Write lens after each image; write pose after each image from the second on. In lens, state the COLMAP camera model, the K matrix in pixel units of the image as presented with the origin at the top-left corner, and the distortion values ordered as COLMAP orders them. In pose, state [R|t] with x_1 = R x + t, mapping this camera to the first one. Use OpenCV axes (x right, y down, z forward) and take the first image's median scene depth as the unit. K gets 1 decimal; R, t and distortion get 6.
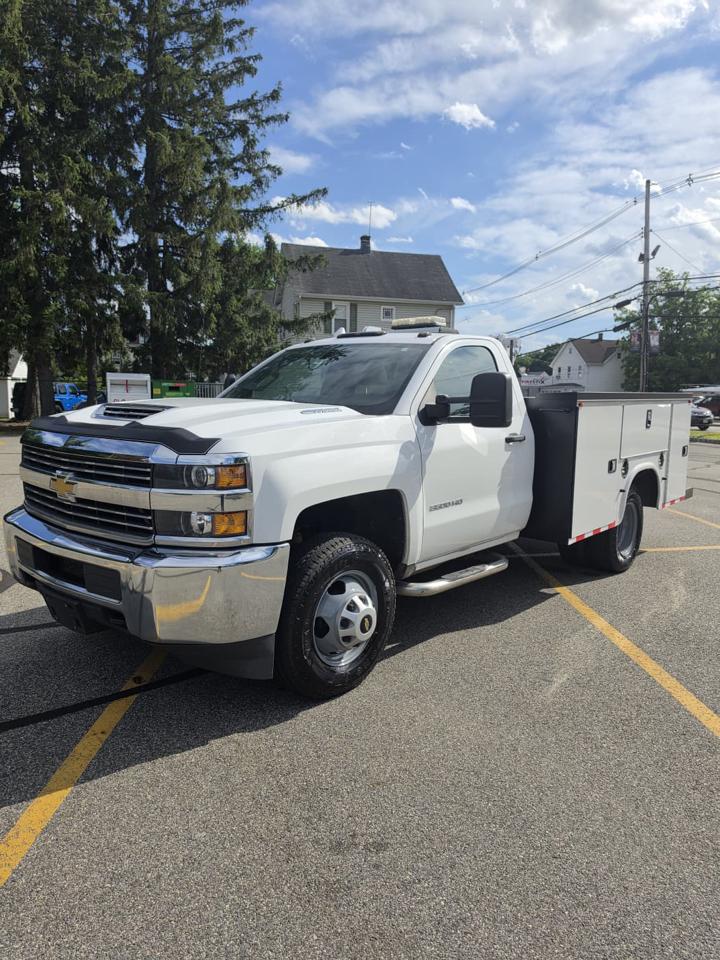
lens RADIAL K [[663.3, 0, 366.3], [0, 663.3, 482.3], [0, 0, 1]] dist [0.086526, -0.119637]
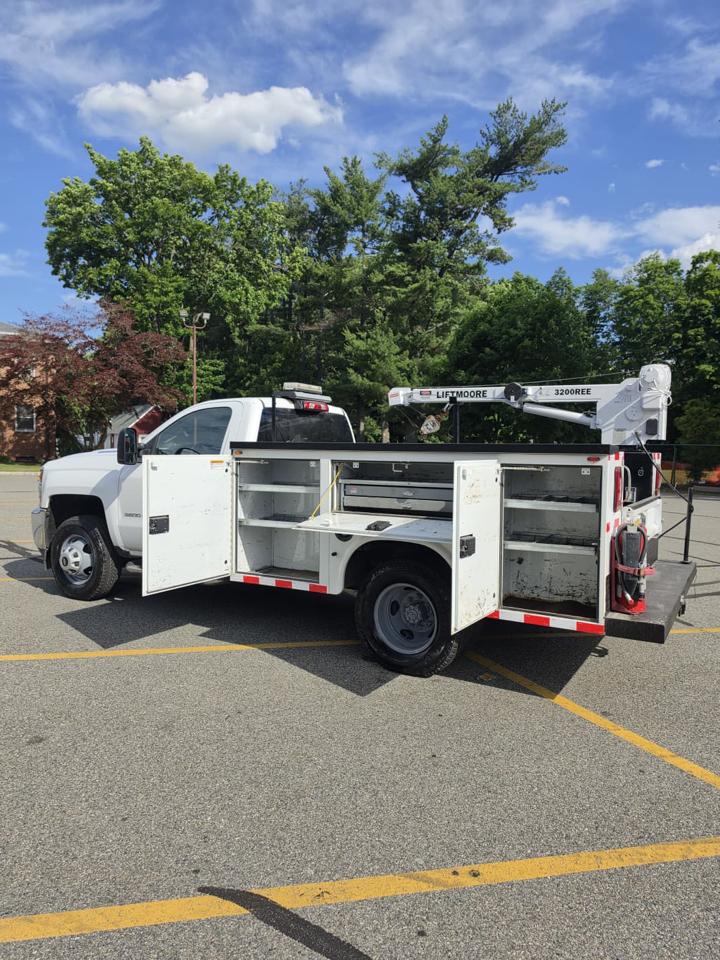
lens RADIAL K [[663.3, 0, 366.3], [0, 663.3, 482.3], [0, 0, 1]] dist [0.086526, -0.119637]
pose [[0.198564, 0.040453, -0.979253, 0.238866], [-0.145336, 0.989317, 0.011399, -0.018544], [0.969252, 0.140057, 0.202322, 0.166067]]
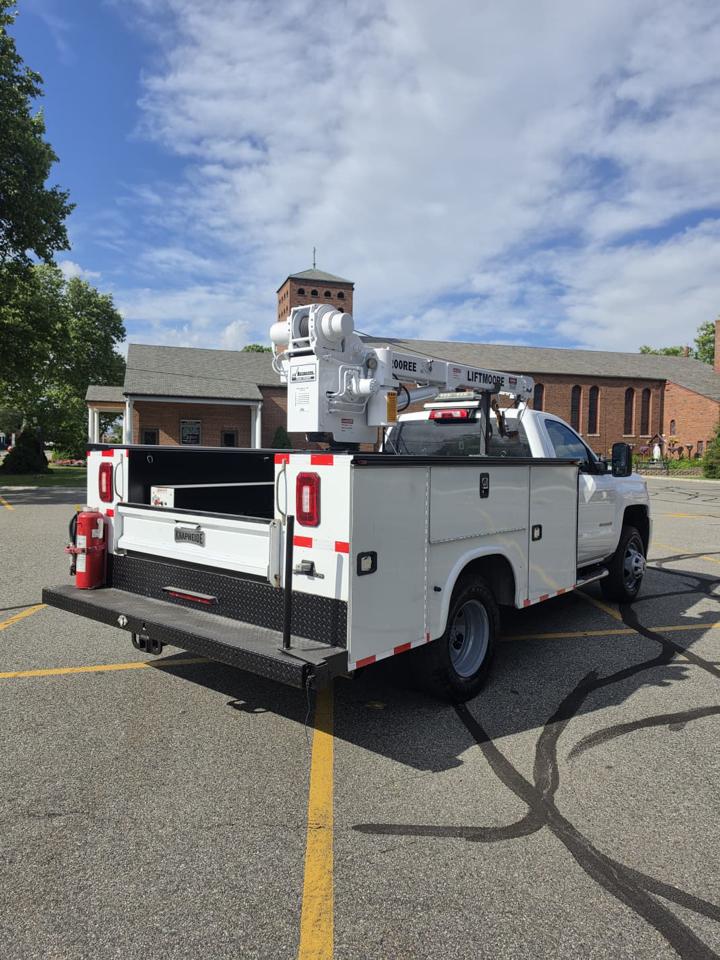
lens RADIAL K [[661.8, 0, 352.1], [0, 661.8, 480.8], [0, 0, 1]] dist [0.107278, -0.179621]
pose [[-0.999339, -0.032046, -0.017158, 0.052383], [-0.034565, 0.983844, 0.175660, -0.054365], [0.011252, 0.176137, -0.984301, 0.408419]]
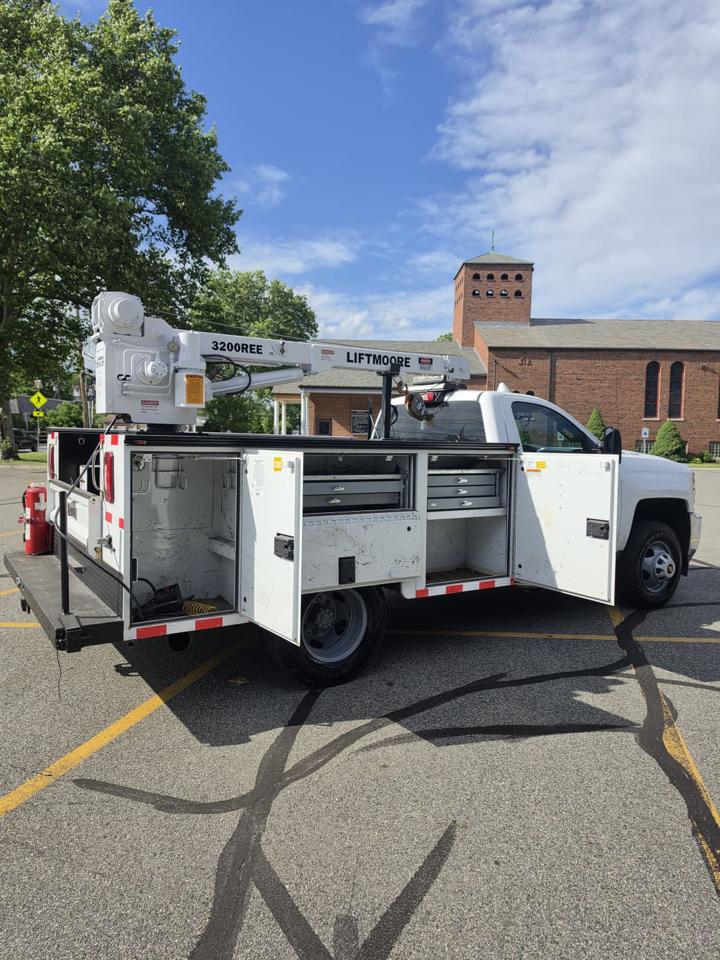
lens RADIAL K [[661.8, 0, 352.1], [0, 661.8, 480.8], [0, 0, 1]] dist [0.107278, -0.179621]
pose [[-0.959557, -0.052848, 0.276508, -0.021442], [0.002516, 0.980572, 0.196145, -0.054161], [-0.281502, 0.188908, -0.940782, 0.398856]]
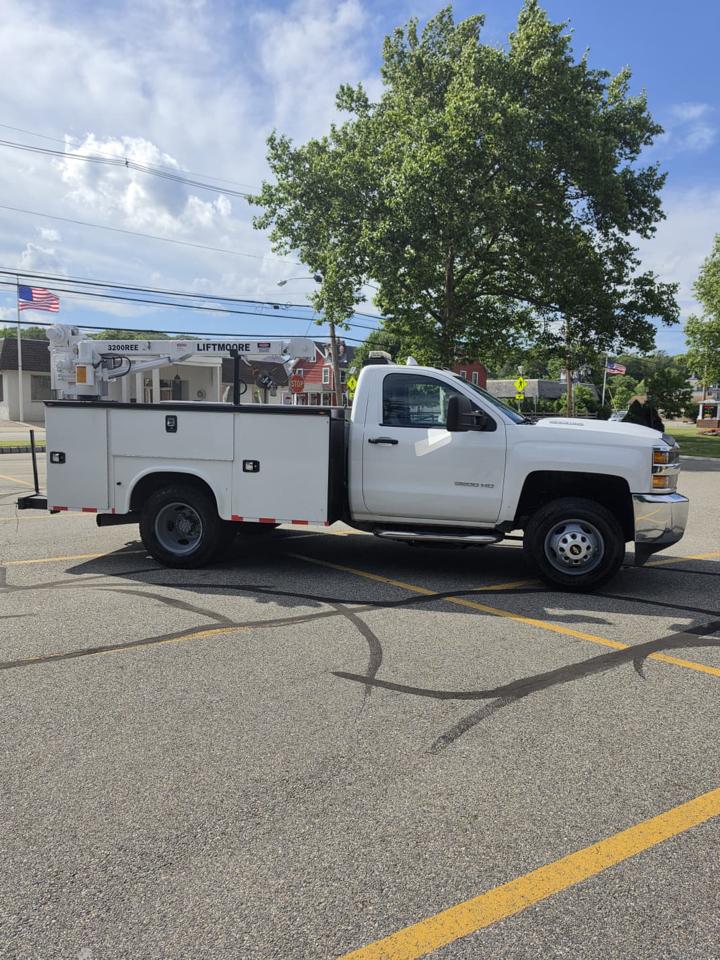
lens RADIAL K [[663.3, 0, 366.3], [0, 663.3, 482.3], [0, 0, 1]] dist [0.086526, -0.119637]
pose [[-0.487750, -0.123652, 0.864182, -0.201744], [0.084494, 0.978584, 0.187710, -0.045151], [-0.868885, 0.164573, -0.466856, 0.312713]]
